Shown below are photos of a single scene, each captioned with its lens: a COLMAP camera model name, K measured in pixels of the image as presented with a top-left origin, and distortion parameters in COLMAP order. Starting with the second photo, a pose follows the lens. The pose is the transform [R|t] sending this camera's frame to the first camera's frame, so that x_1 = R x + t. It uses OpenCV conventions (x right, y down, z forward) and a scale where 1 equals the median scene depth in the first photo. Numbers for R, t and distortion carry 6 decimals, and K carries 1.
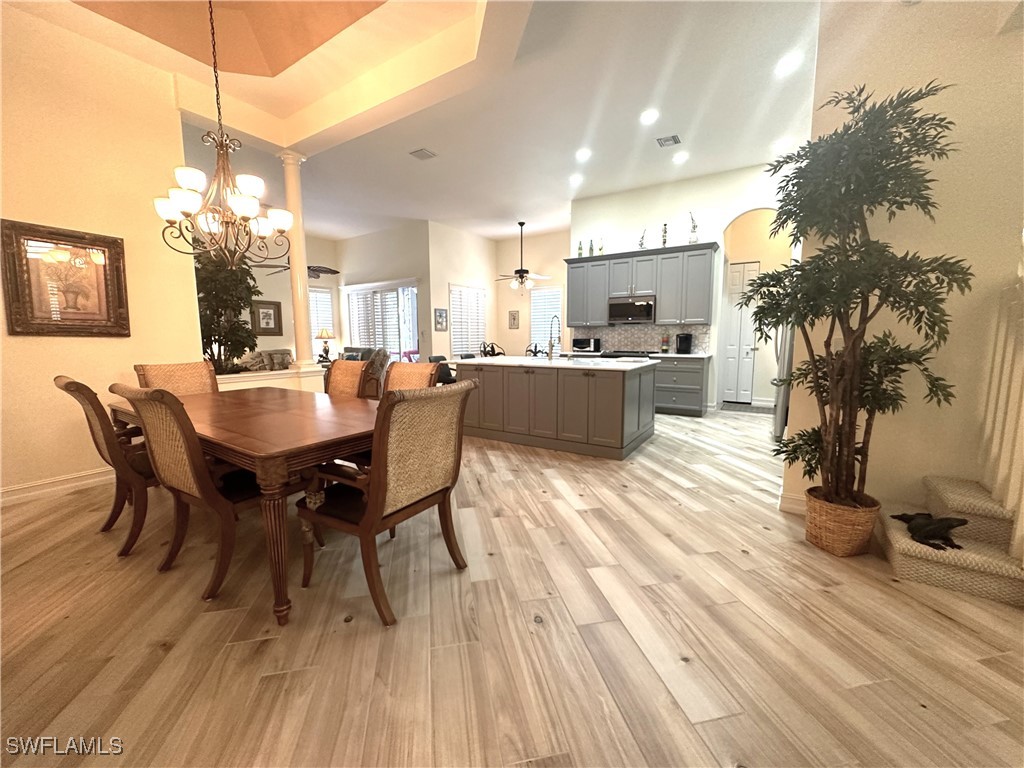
lens RADIAL K [[412.8, 0, 506.9], [0, 412.8, 383.3], [0, 0, 1]] dist [-0.002532, 0.000246]
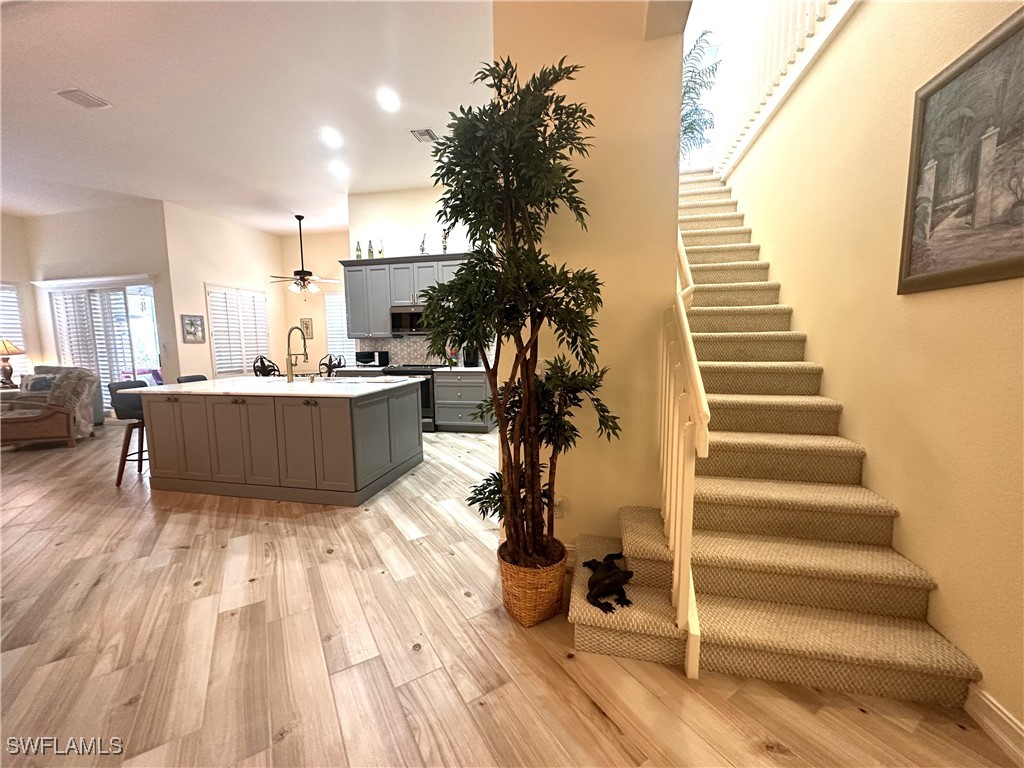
lens RADIAL K [[412.8, 0, 506.9], [0, 412.8, 383.3], [0, 0, 1]] dist [-0.002532, 0.000246]
pose [[0.937727, -0.040957, 0.344950, 0.255946], [0.046403, 0.998894, -0.007543, -0.032843], [-0.344259, 0.023080, 0.938591, 0.114248]]
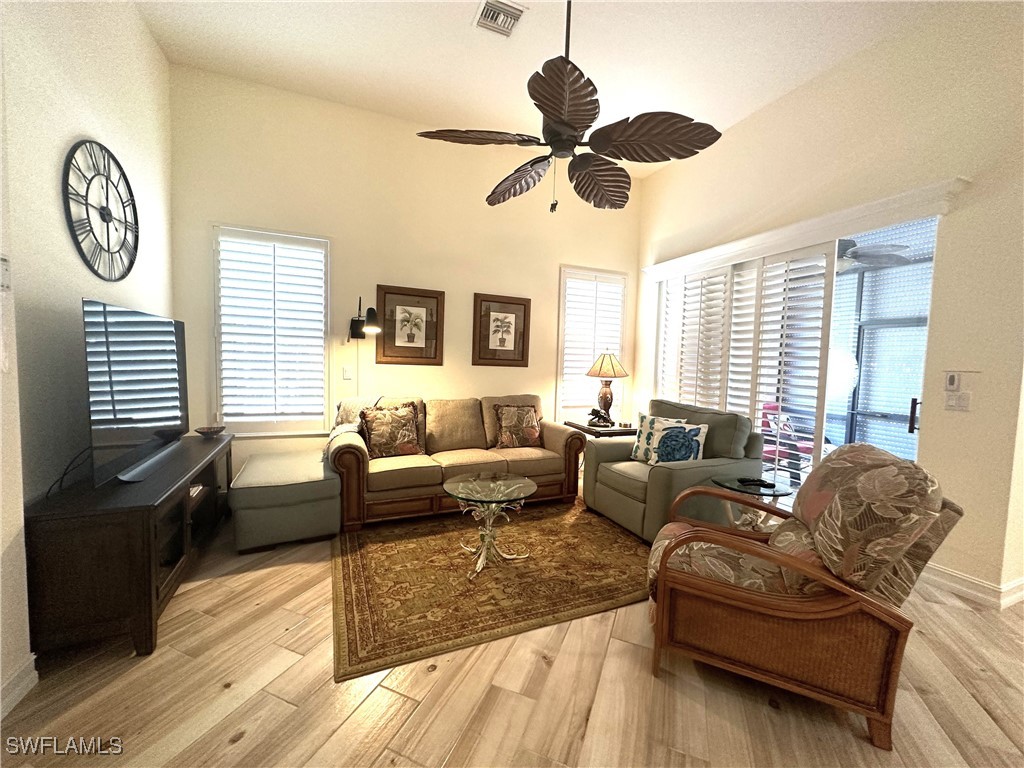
lens RADIAL K [[412.8, 0, 506.9], [0, 412.8, 383.3], [0, 0, 1]] dist [-0.002532, 0.000246]
pose [[0.836552, 0.065636, -0.543943, -0.619004], [-0.098272, 0.994673, -0.031113, -0.163784], [0.539003, 0.079482, 0.838546, 1.214279]]
